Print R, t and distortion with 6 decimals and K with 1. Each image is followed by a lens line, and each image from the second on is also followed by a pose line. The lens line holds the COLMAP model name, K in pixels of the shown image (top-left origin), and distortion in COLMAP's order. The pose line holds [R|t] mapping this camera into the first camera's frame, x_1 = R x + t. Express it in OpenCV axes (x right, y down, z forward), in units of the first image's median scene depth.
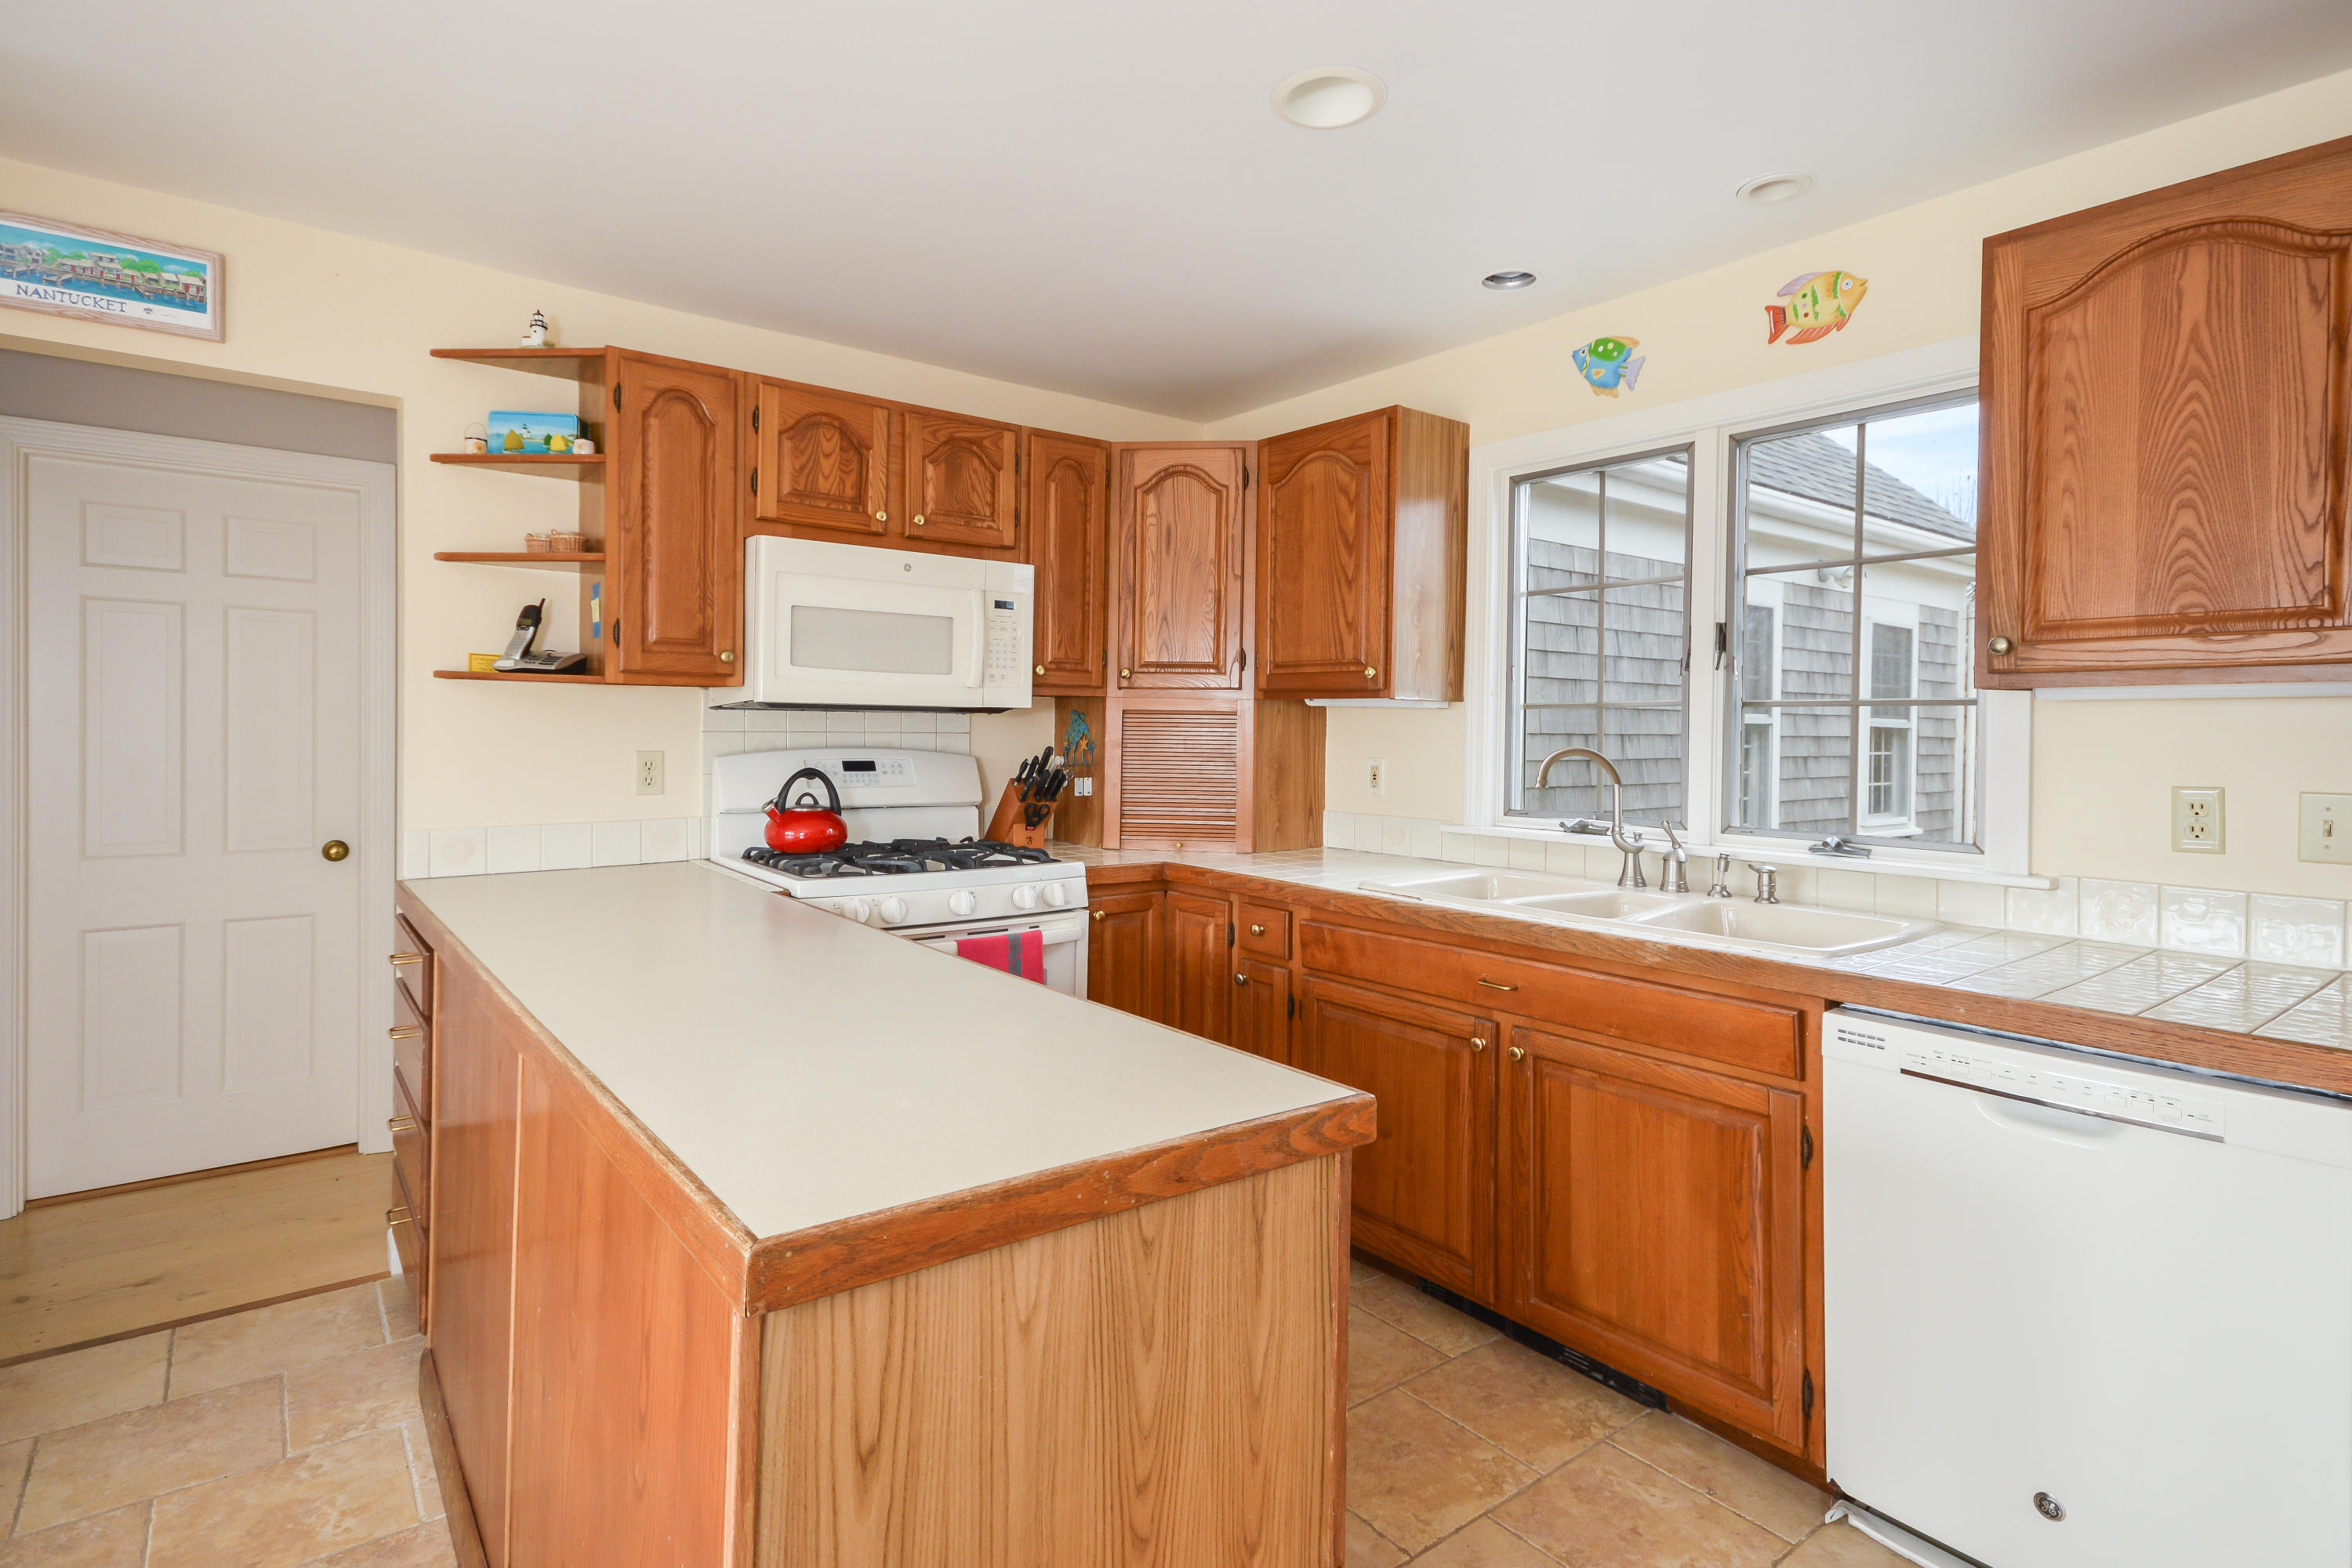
lens RADIAL K [[1190.4, 0, 1177.9], [0, 1190.4, 731.9], [0, 0, 1]] dist [0.001698, 0.000493]
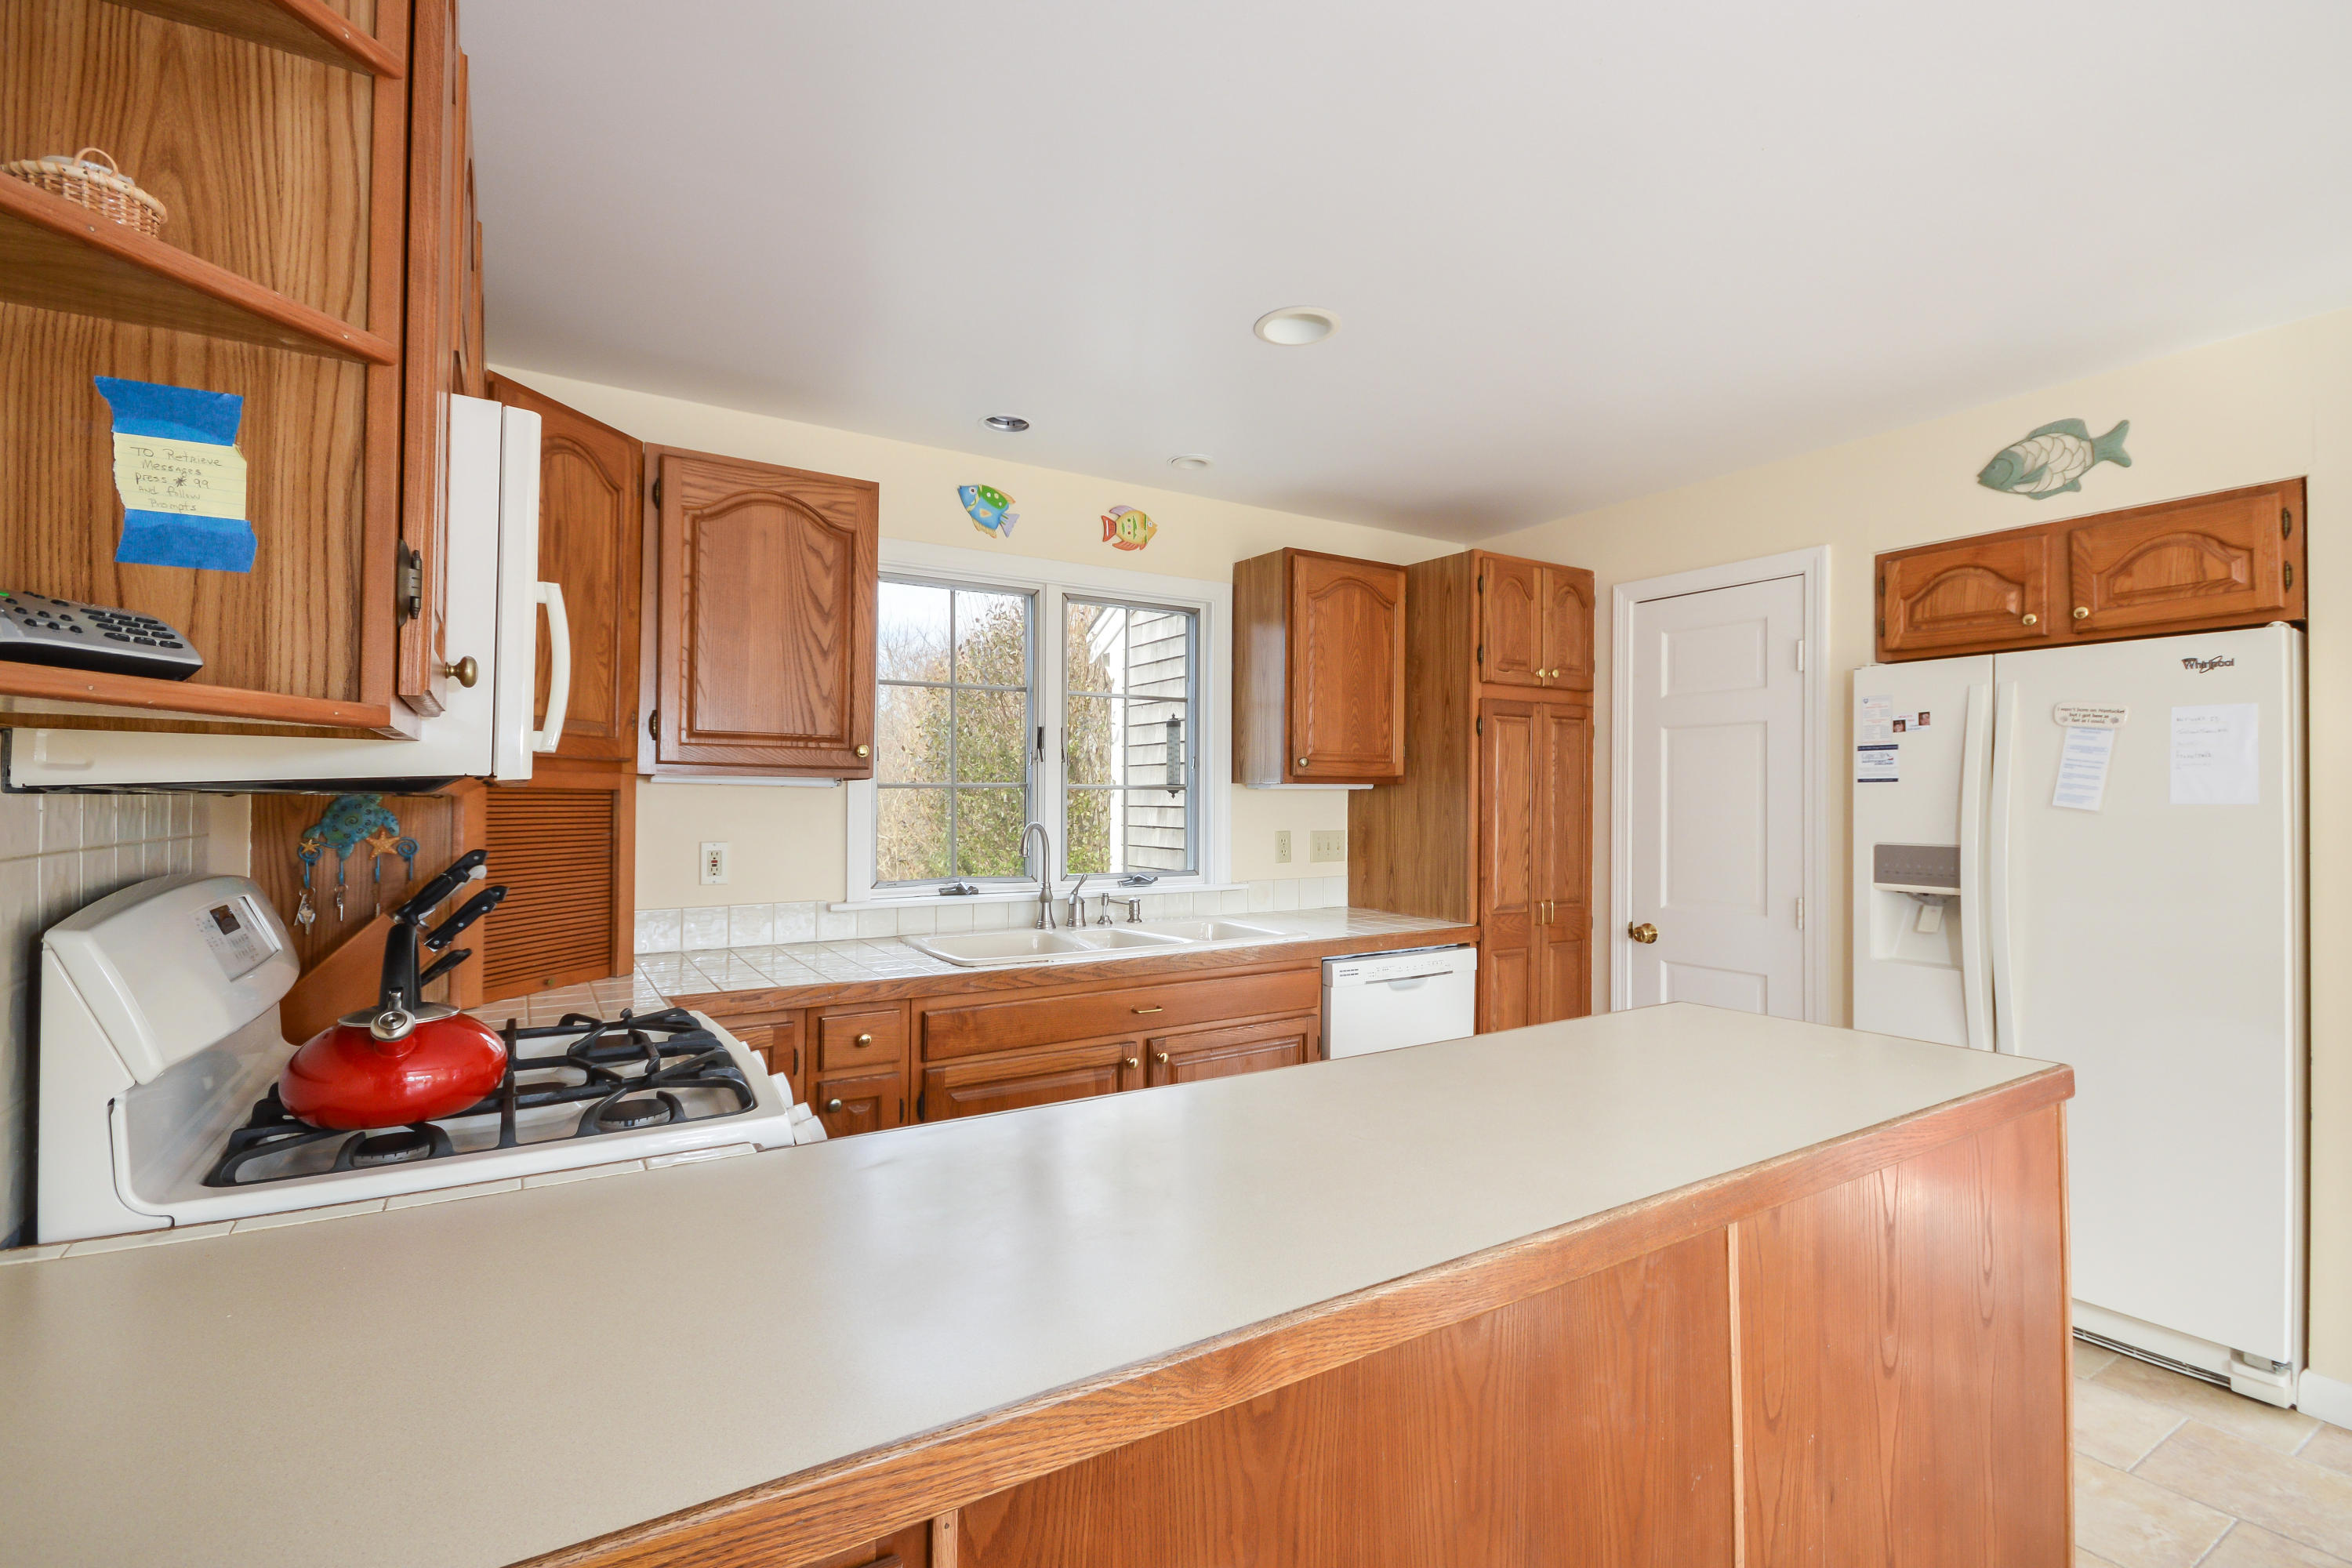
lens RADIAL K [[1063.4, 0, 1171.0], [0, 1063.4, 780.7], [0, 0, 1]] dist [-0.008456, 0.000087]
pose [[0.095405, 0.002715, 0.995435, -0.755379], [0.001531, 0.999995, -0.002874, -0.026621], [-0.995437, 0.001798, 0.095400, 0.754643]]
